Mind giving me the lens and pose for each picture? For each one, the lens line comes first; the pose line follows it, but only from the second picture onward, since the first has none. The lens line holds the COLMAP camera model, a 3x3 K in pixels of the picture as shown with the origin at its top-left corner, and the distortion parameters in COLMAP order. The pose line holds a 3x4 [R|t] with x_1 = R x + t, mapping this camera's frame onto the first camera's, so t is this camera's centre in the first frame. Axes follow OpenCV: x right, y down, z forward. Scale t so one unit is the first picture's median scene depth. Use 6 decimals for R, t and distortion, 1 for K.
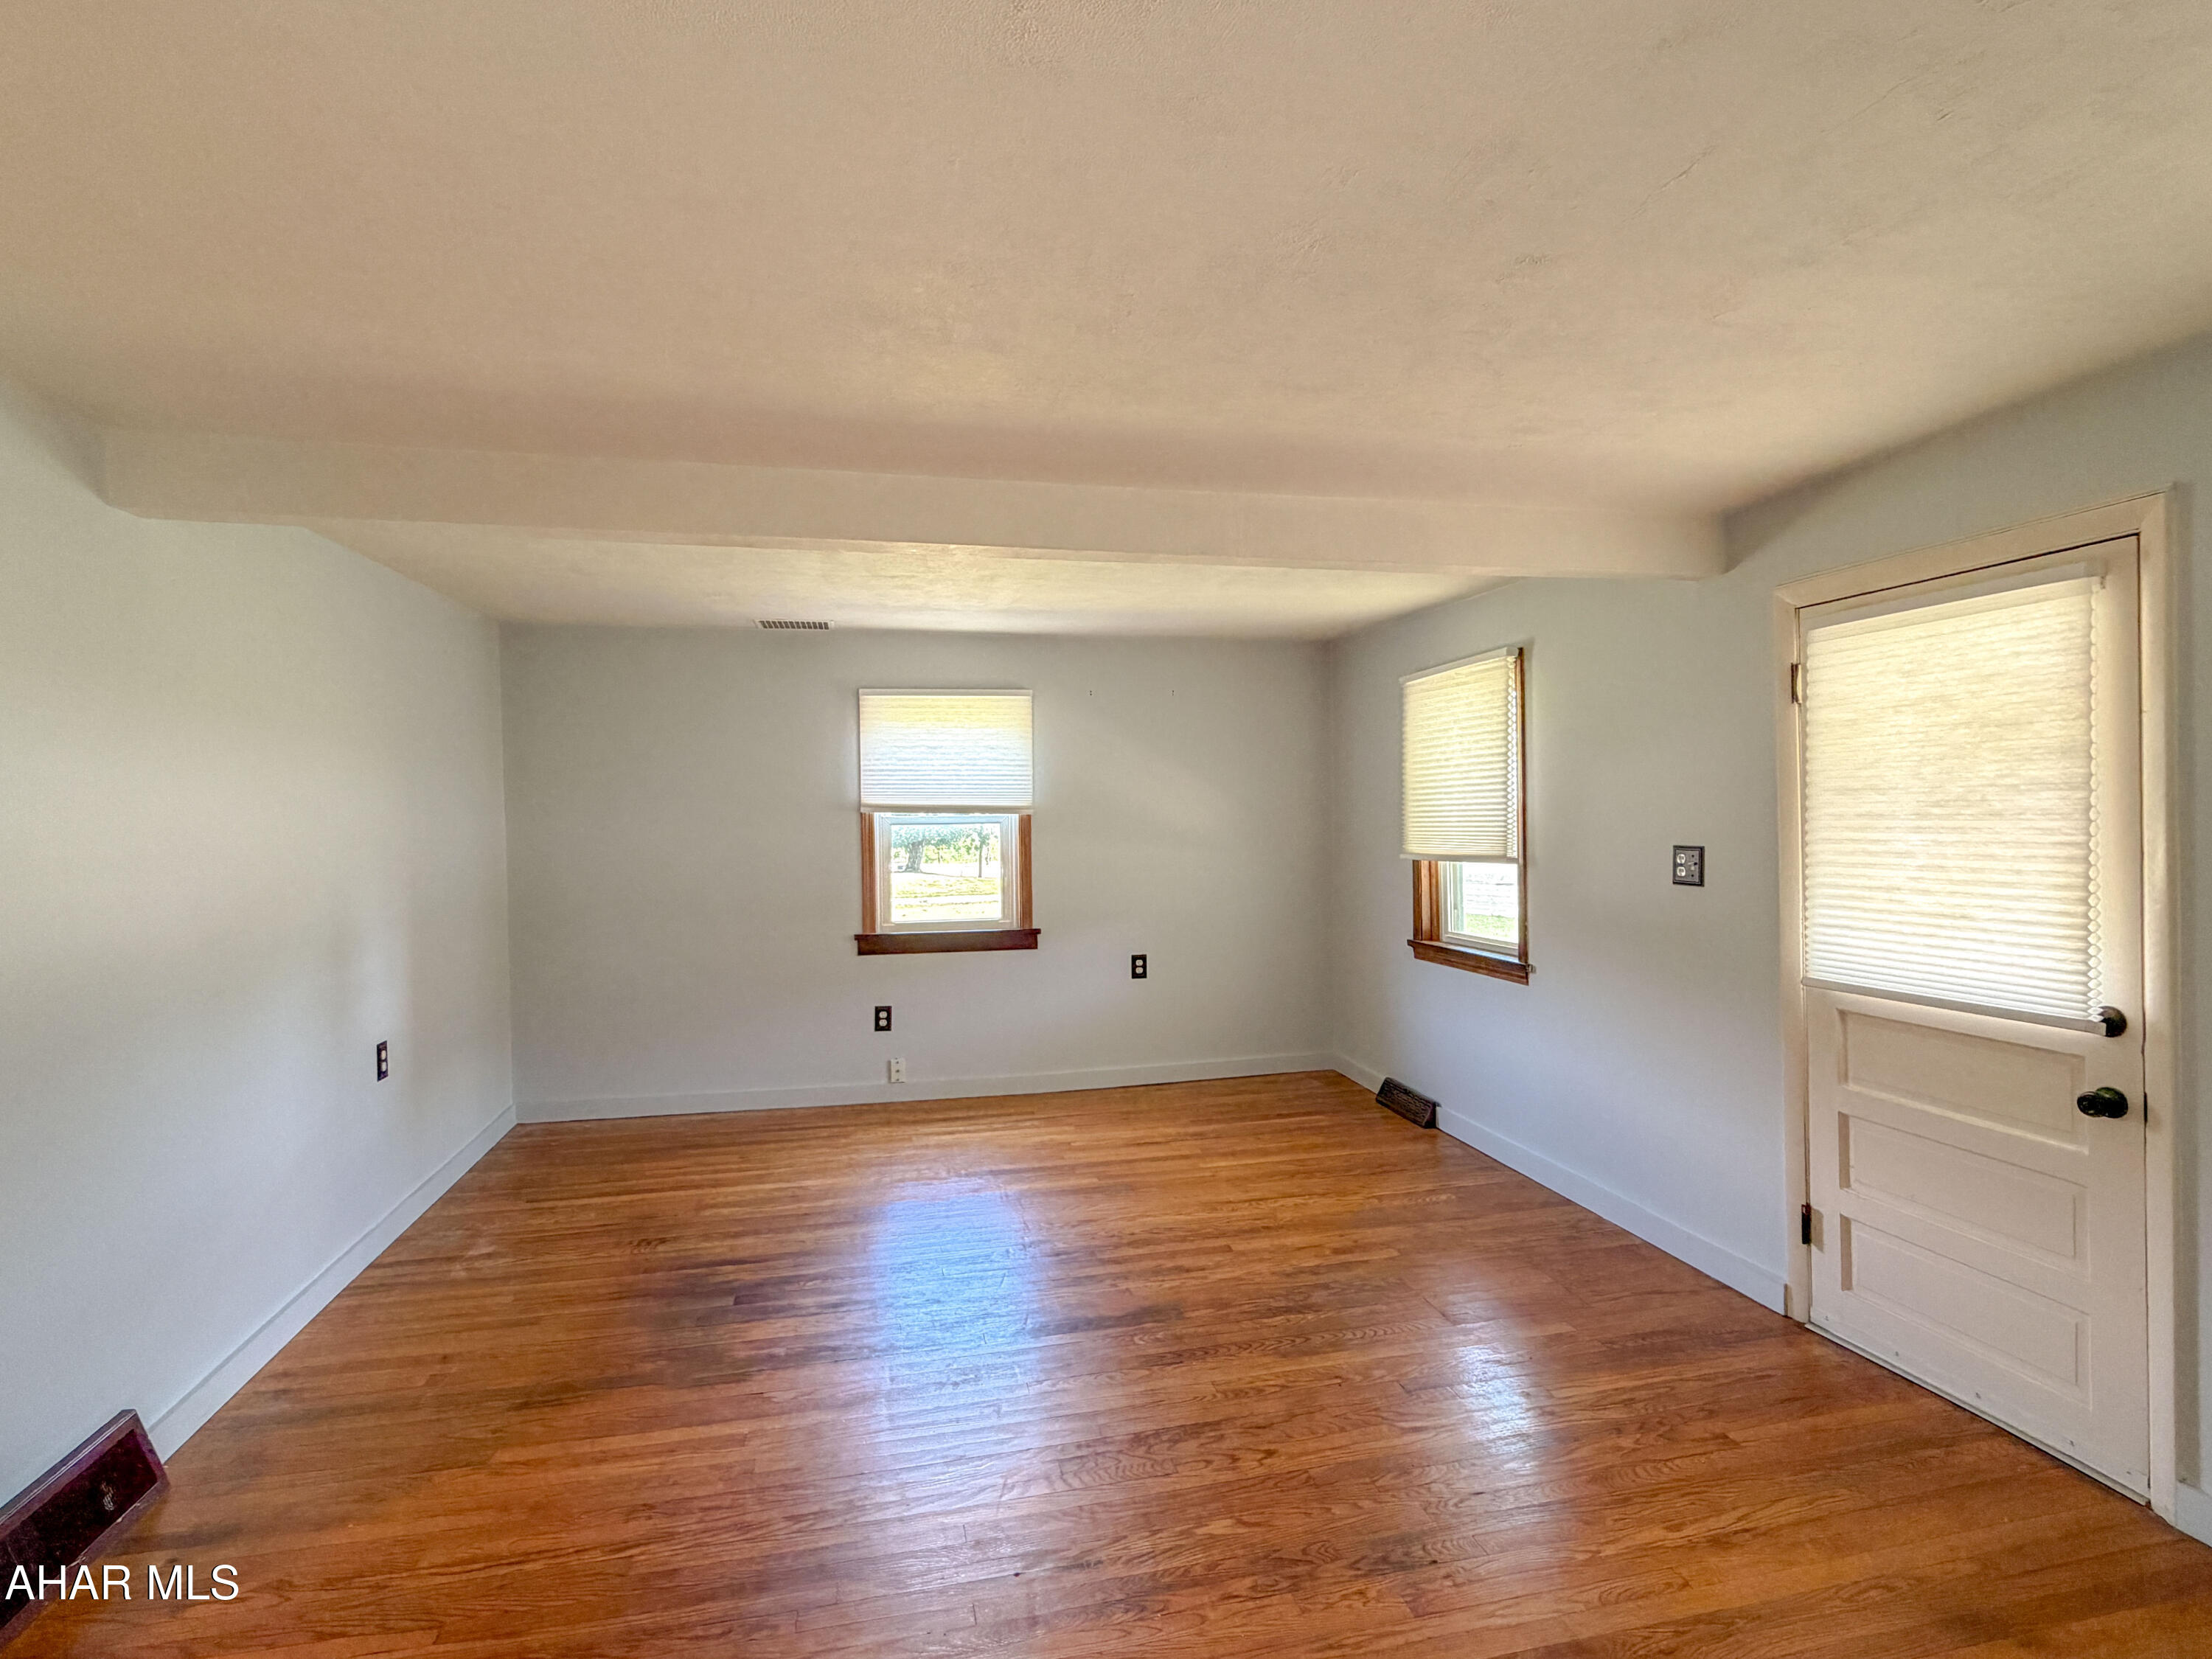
lens RADIAL K [[1102.0, 0, 1095.7], [0, 1102.0, 833.3], [0, 0, 1]] dist [0.001738, 0.000958]
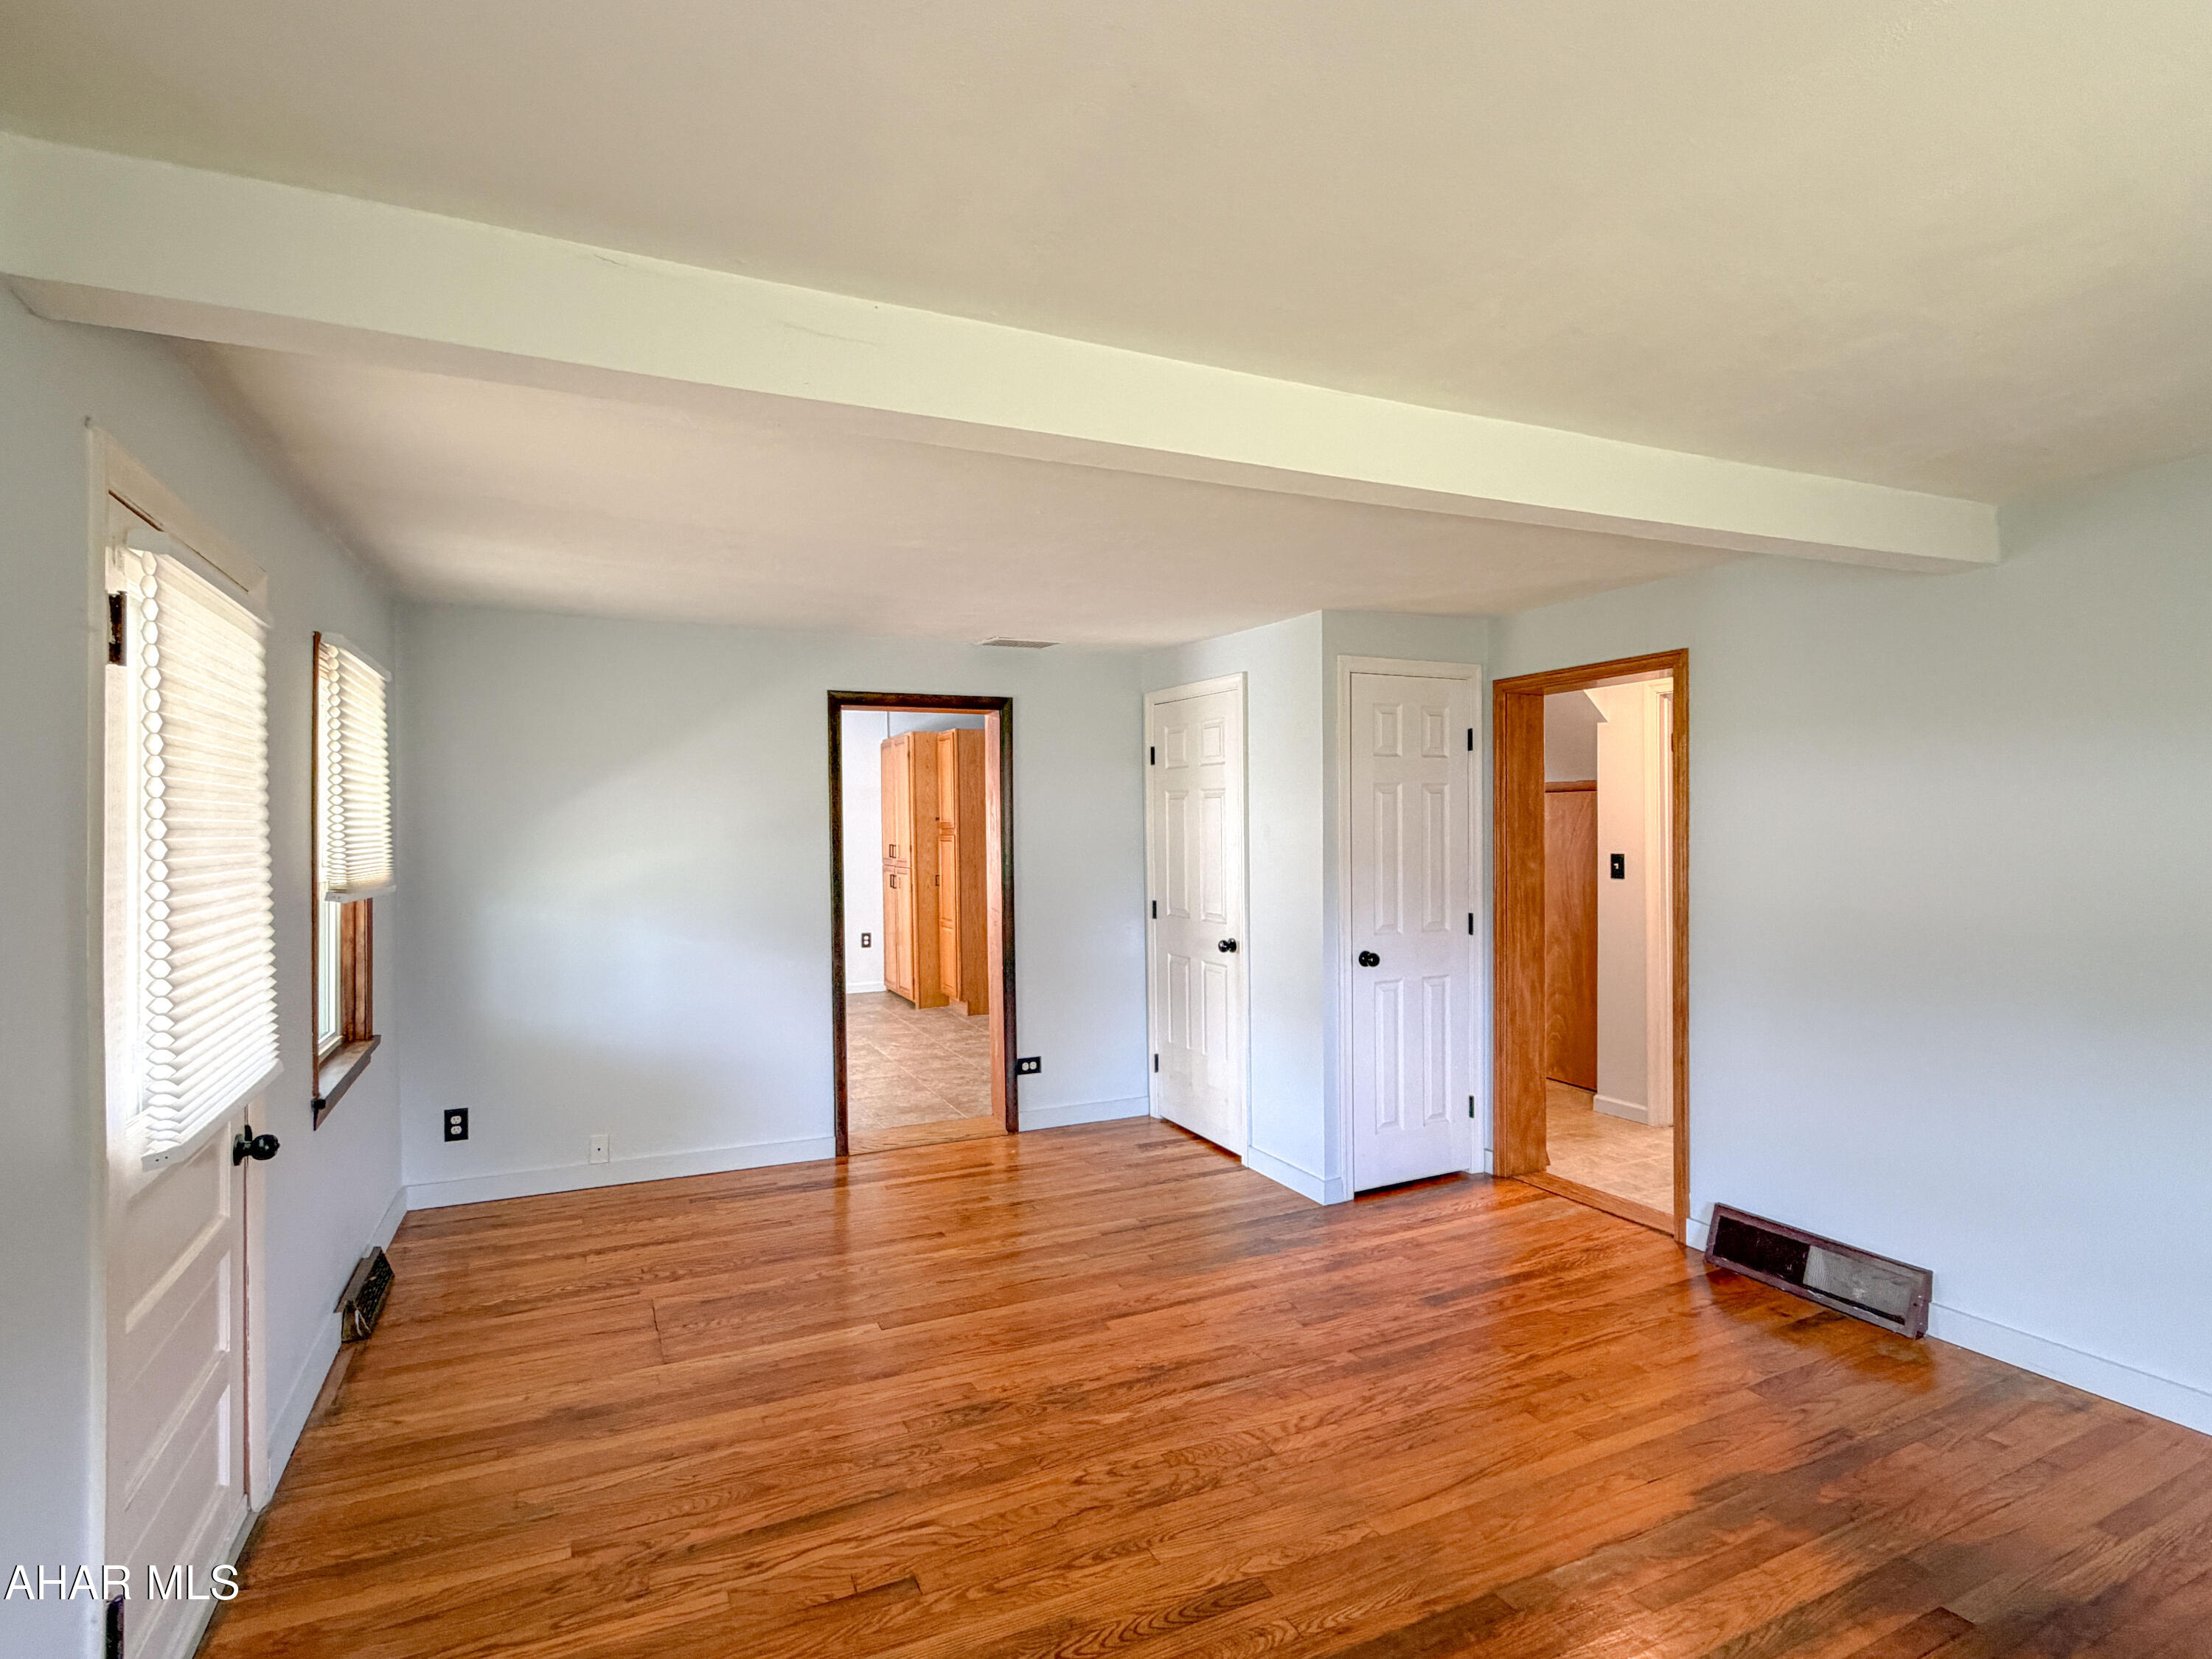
lens RADIAL K [[1102.0, 0, 1095.7], [0, 1102.0, 833.3], [0, 0, 1]] dist [0.001738, 0.000958]
pose [[-0.973387, 0.027790, -0.227478, 0.353035], [0.023000, 0.999455, 0.023684, -0.046165], [0.228012, 0.017822, -0.973495, 1.962843]]
